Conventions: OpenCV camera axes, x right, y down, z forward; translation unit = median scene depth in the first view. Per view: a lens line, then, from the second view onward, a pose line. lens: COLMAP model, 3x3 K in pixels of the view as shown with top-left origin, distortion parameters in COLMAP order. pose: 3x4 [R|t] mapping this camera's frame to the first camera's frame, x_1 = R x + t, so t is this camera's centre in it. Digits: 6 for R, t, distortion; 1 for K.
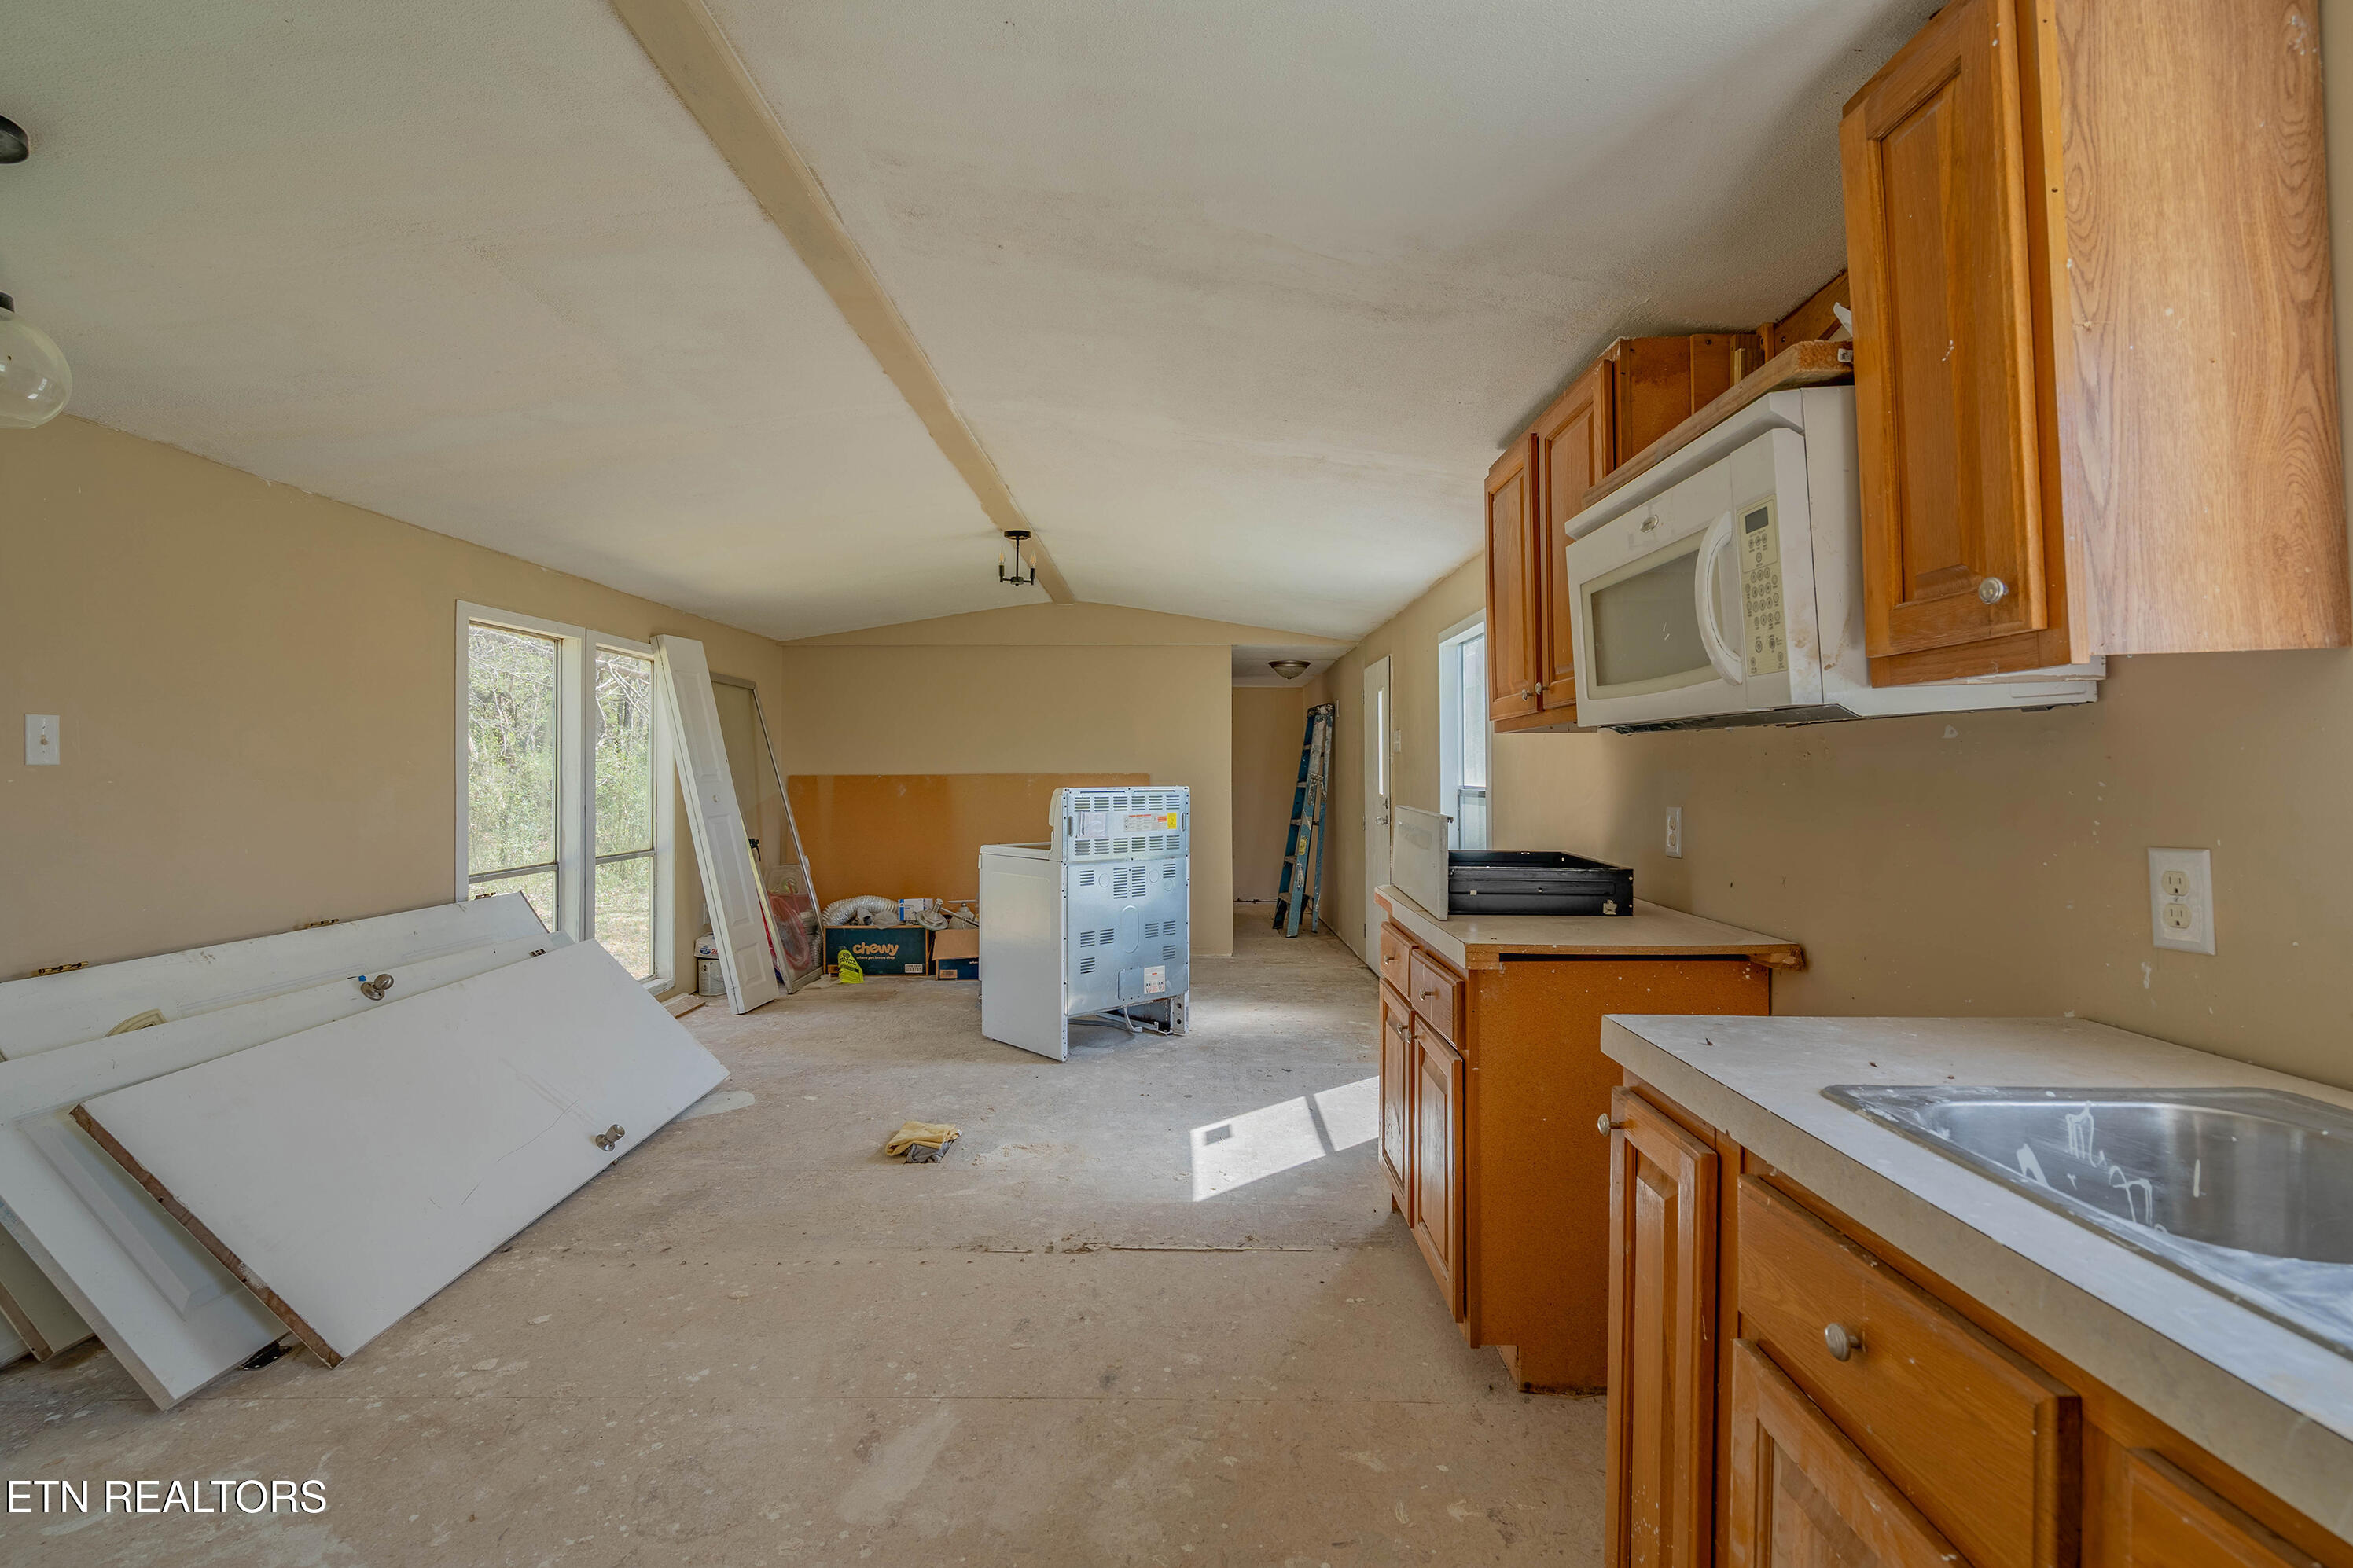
lens RADIAL K [[1080.3, 0, 1186.2], [0, 1080.3, 758.4], [0, 0, 1]] dist [-0.002499, 0.000777]
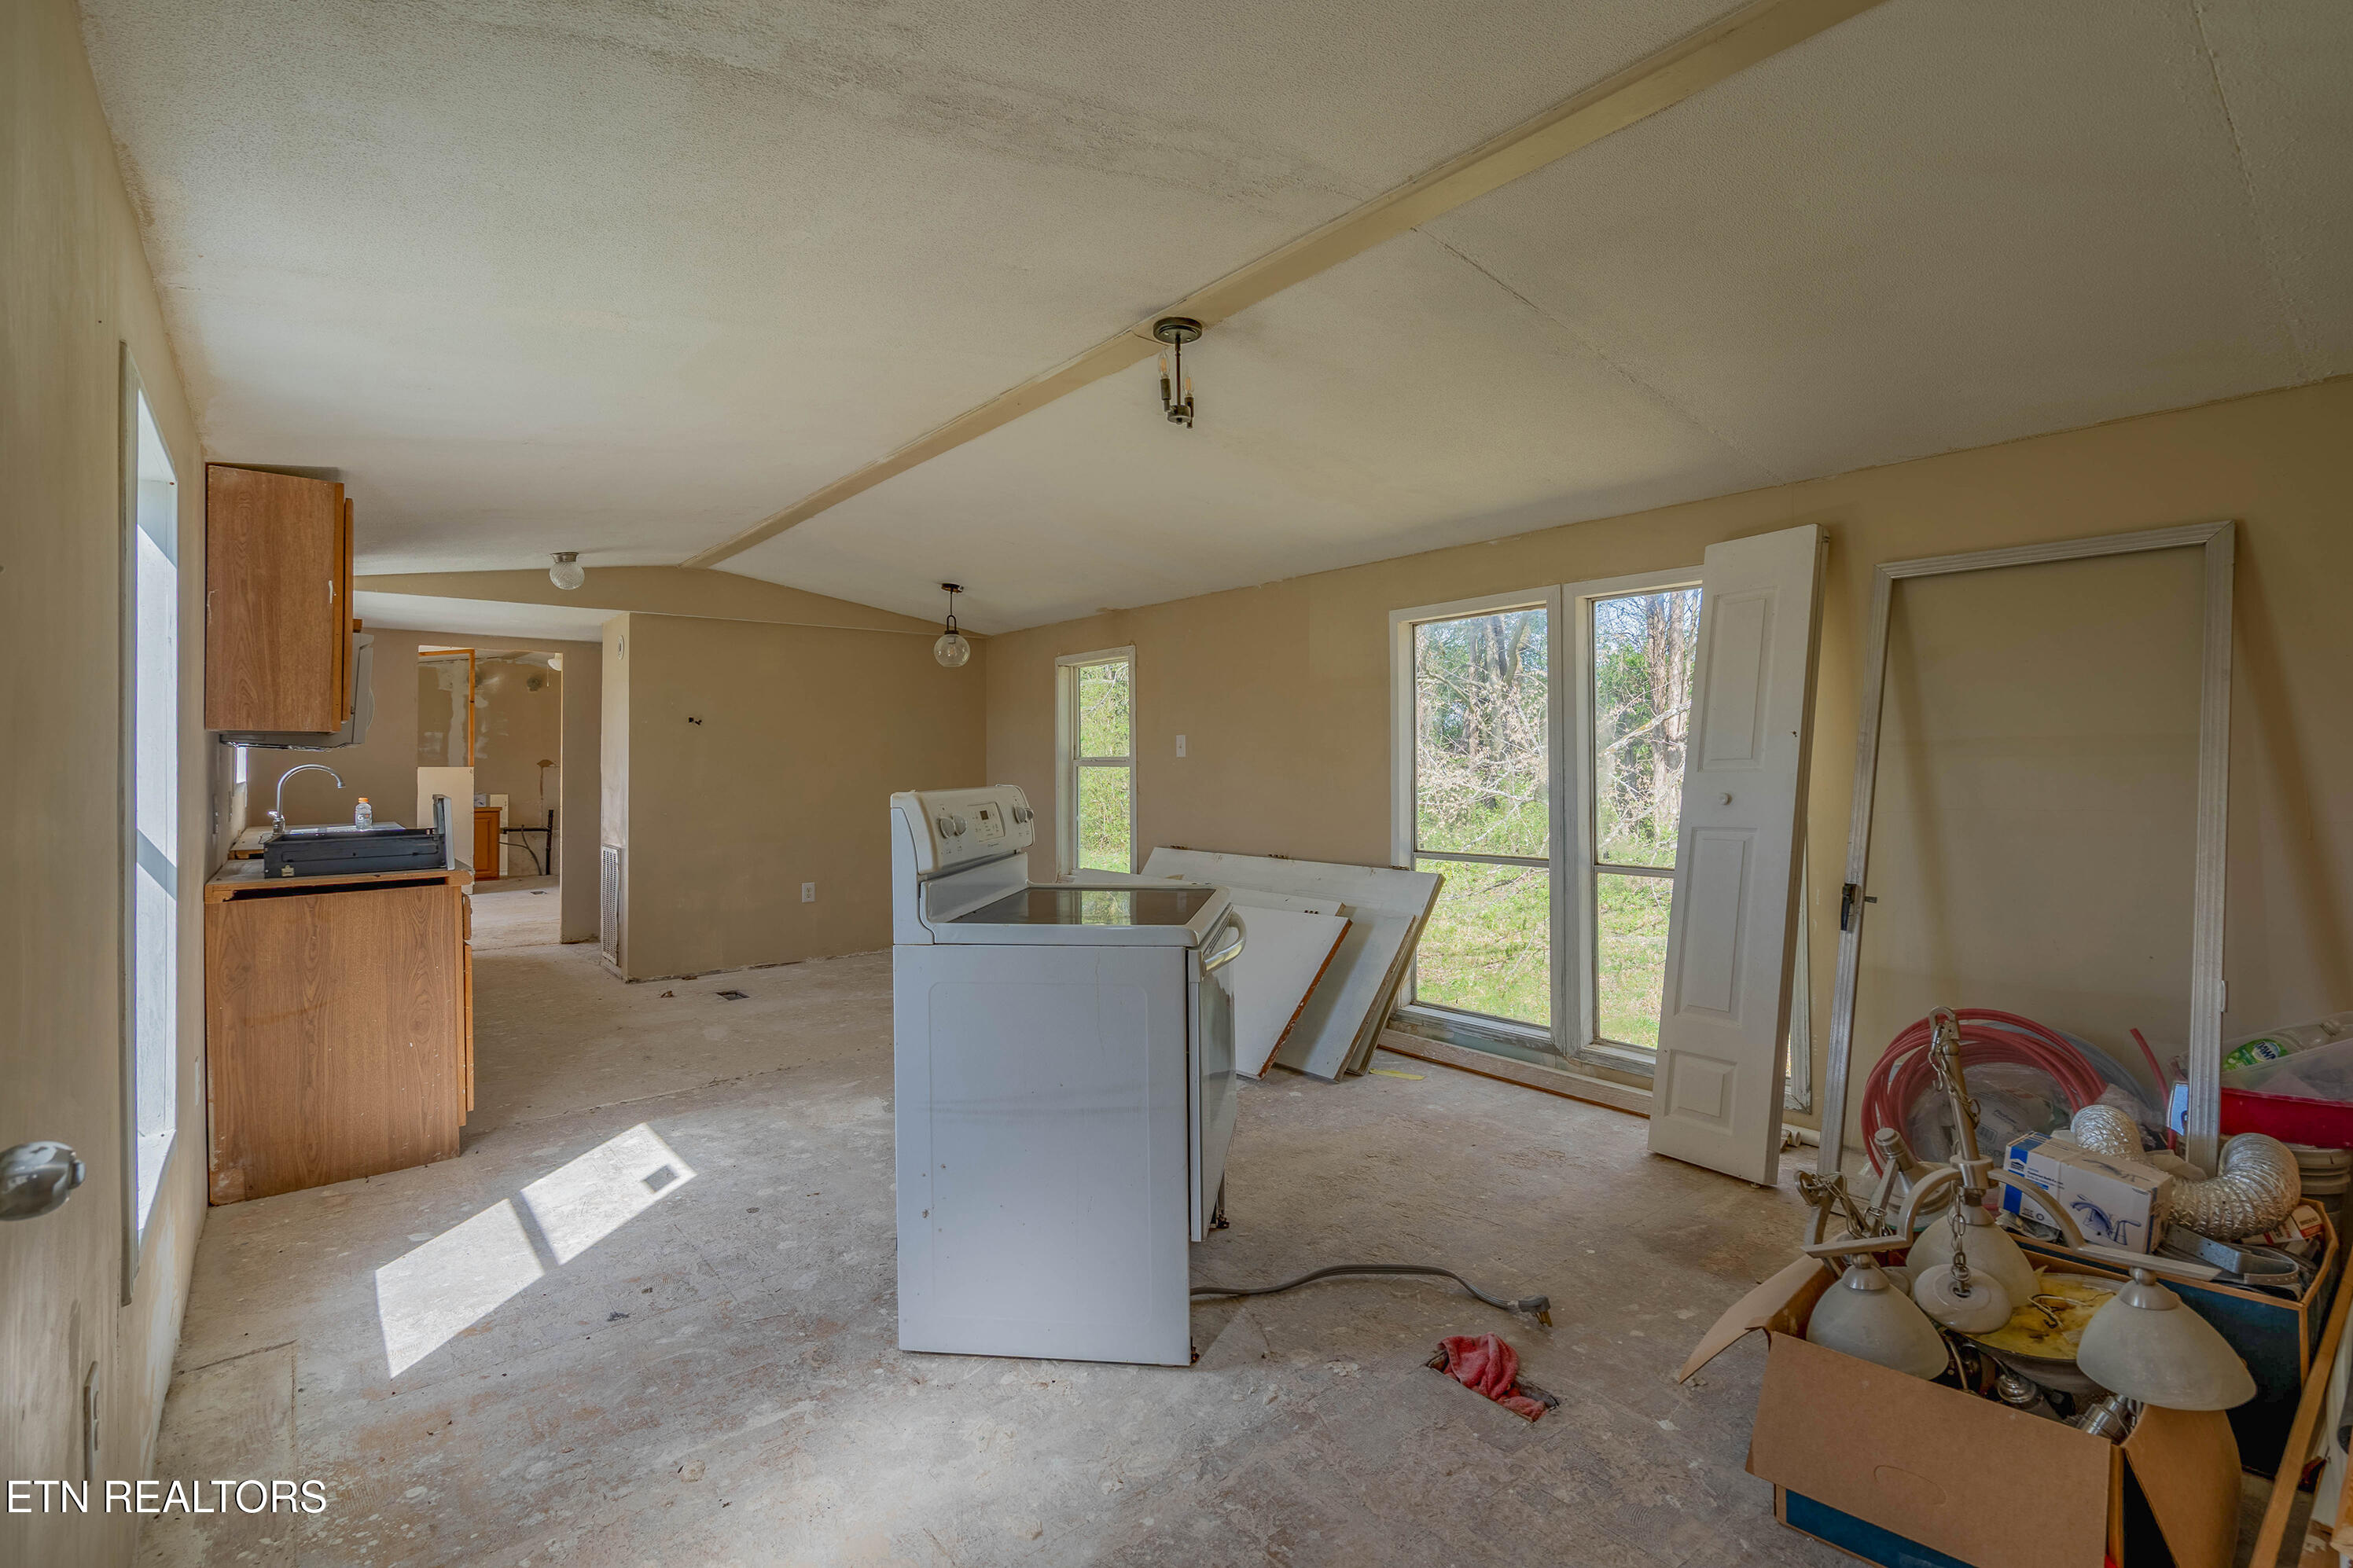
lens RADIAL K [[1080.3, 0, 1198.8], [0, 1080.3, 768.4], [0, 0, 1]] dist [-0.002499, 0.000777]
pose [[-0.770249, -0.000336, -0.637743, 0.205465], [0.008302, 0.999910, -0.010554, 0.030771], [0.637690, -0.013423, -0.770177, 1.577782]]
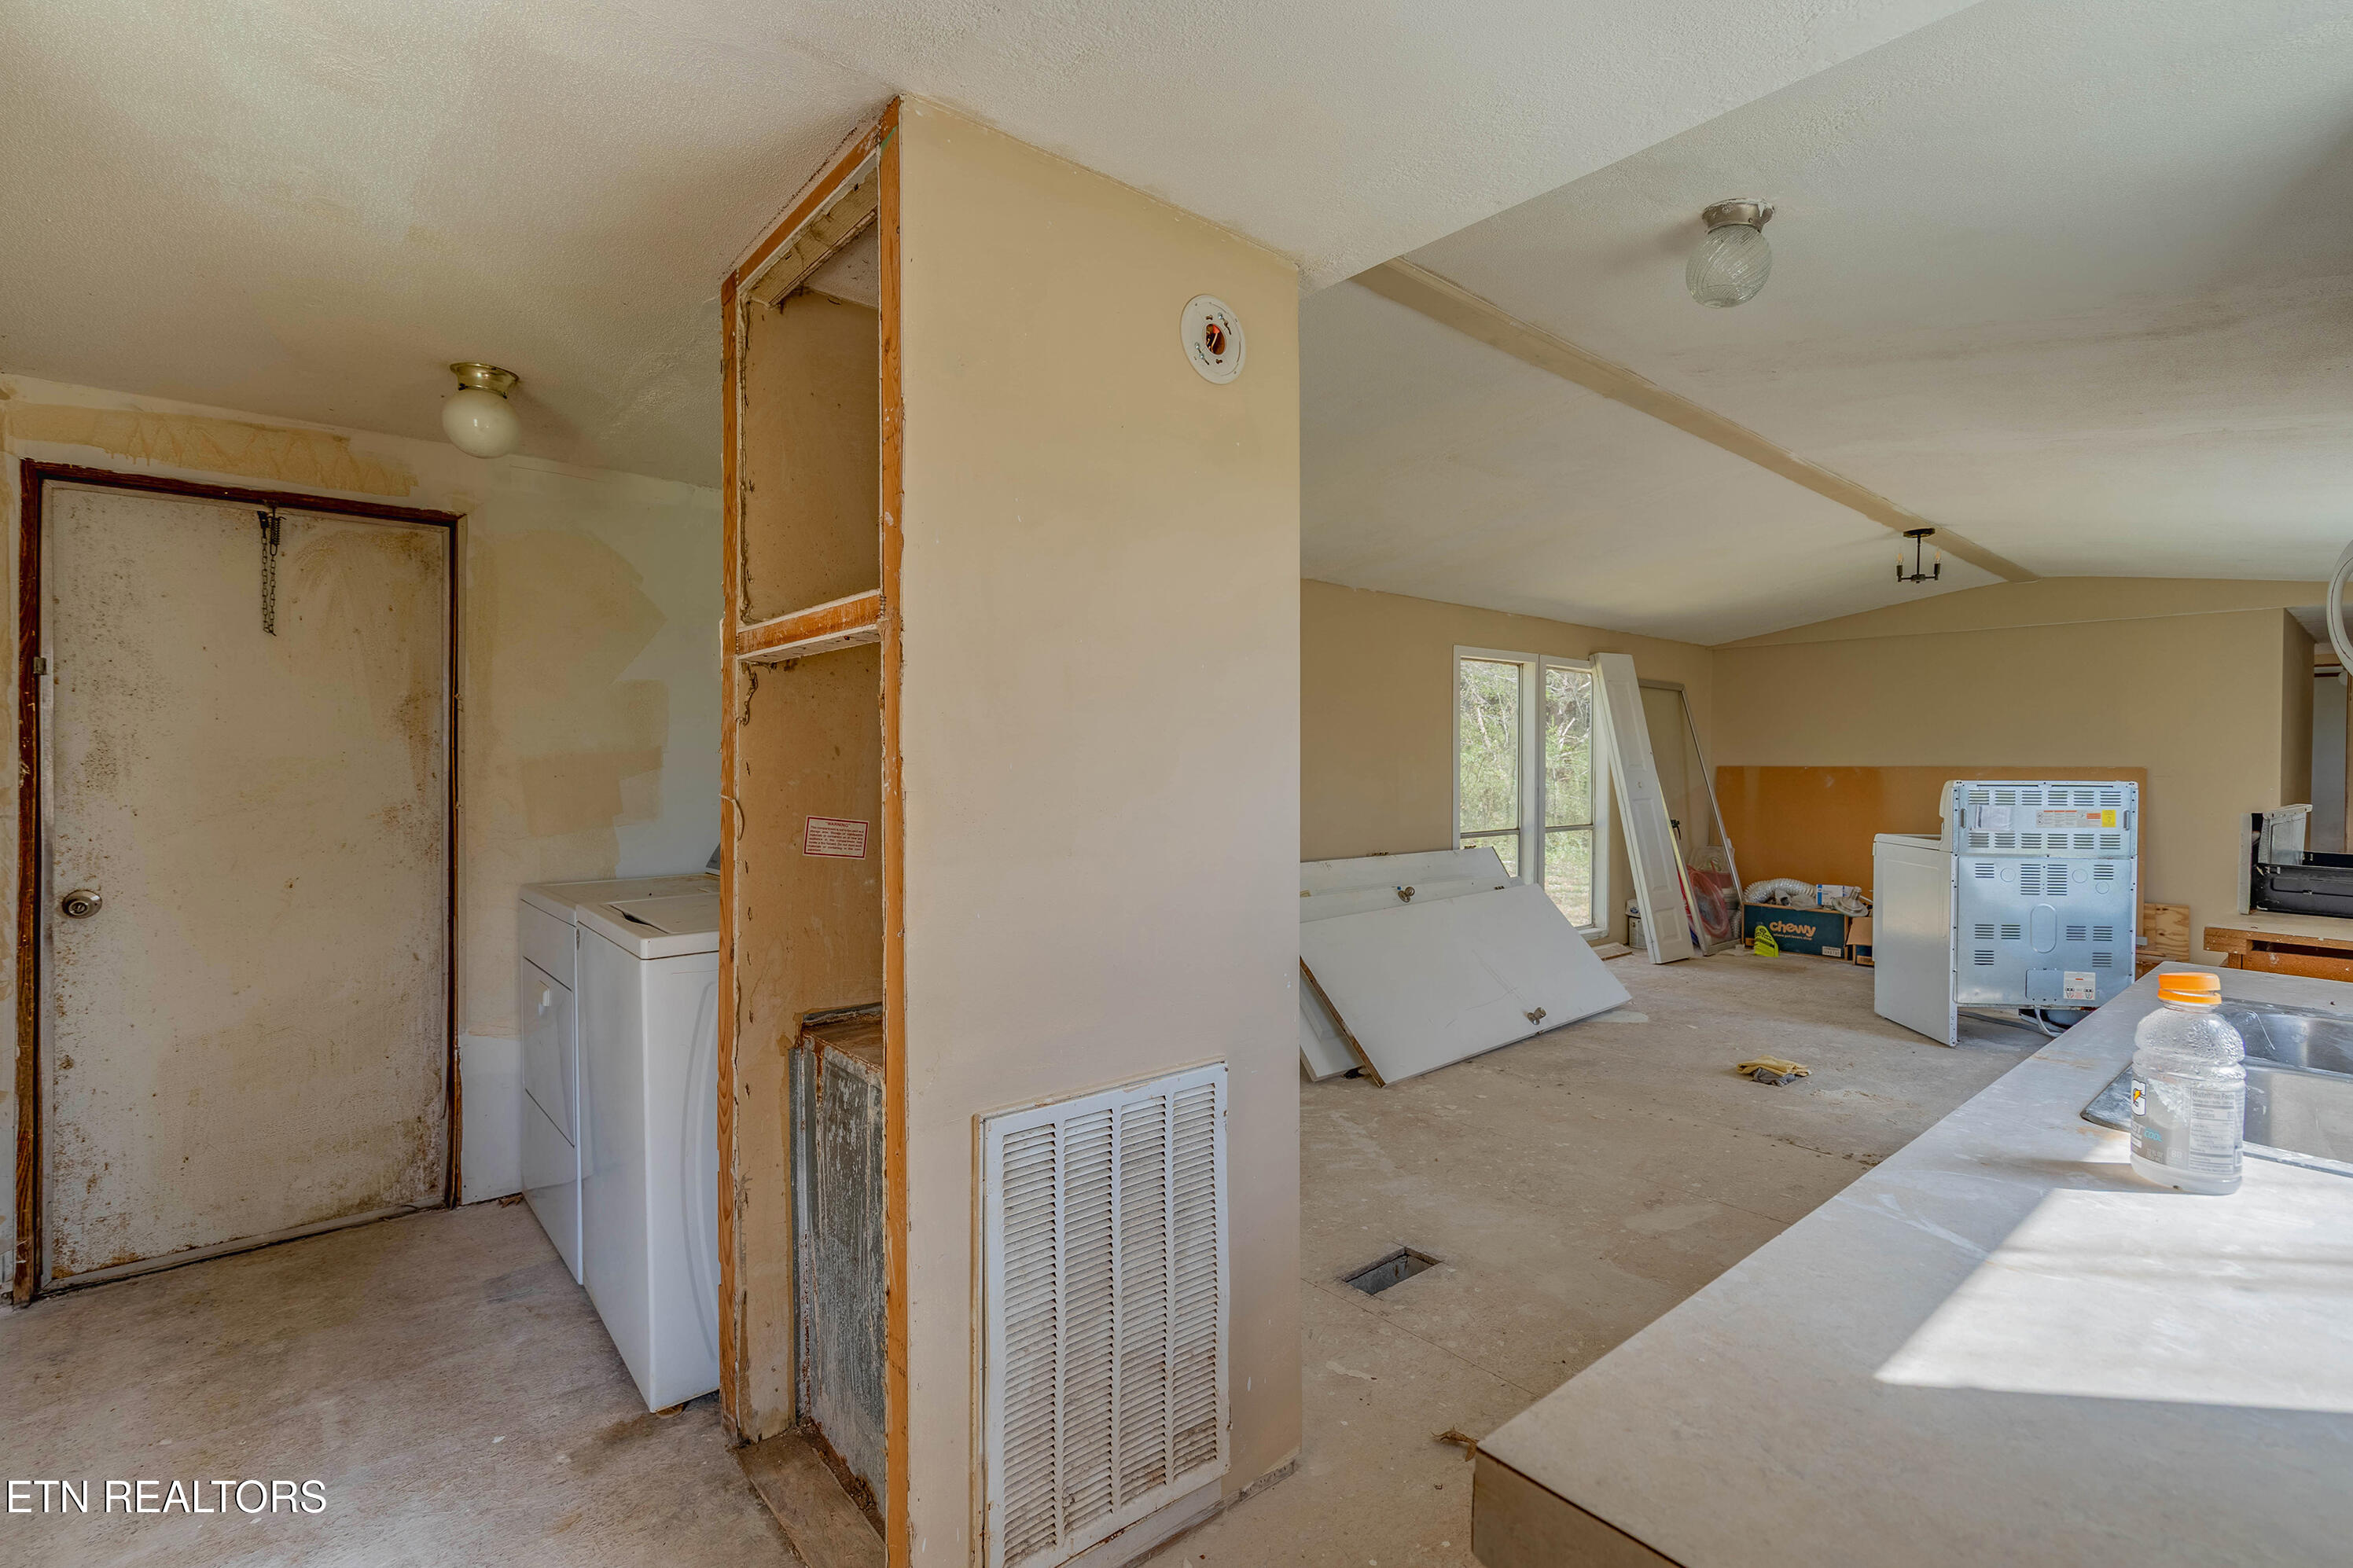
lens RADIAL K [[1080.3, 0, 1188.1], [0, 1080.3, 785.0], [0, 0, 1]] dist [-0.002499, 0.000777]
pose [[0.652302, 0.021134, -0.757664, 0.186186], [0.004714, 0.999479, 0.031938, -0.004495], [0.757944, -0.024405, 0.651863, -0.214422]]
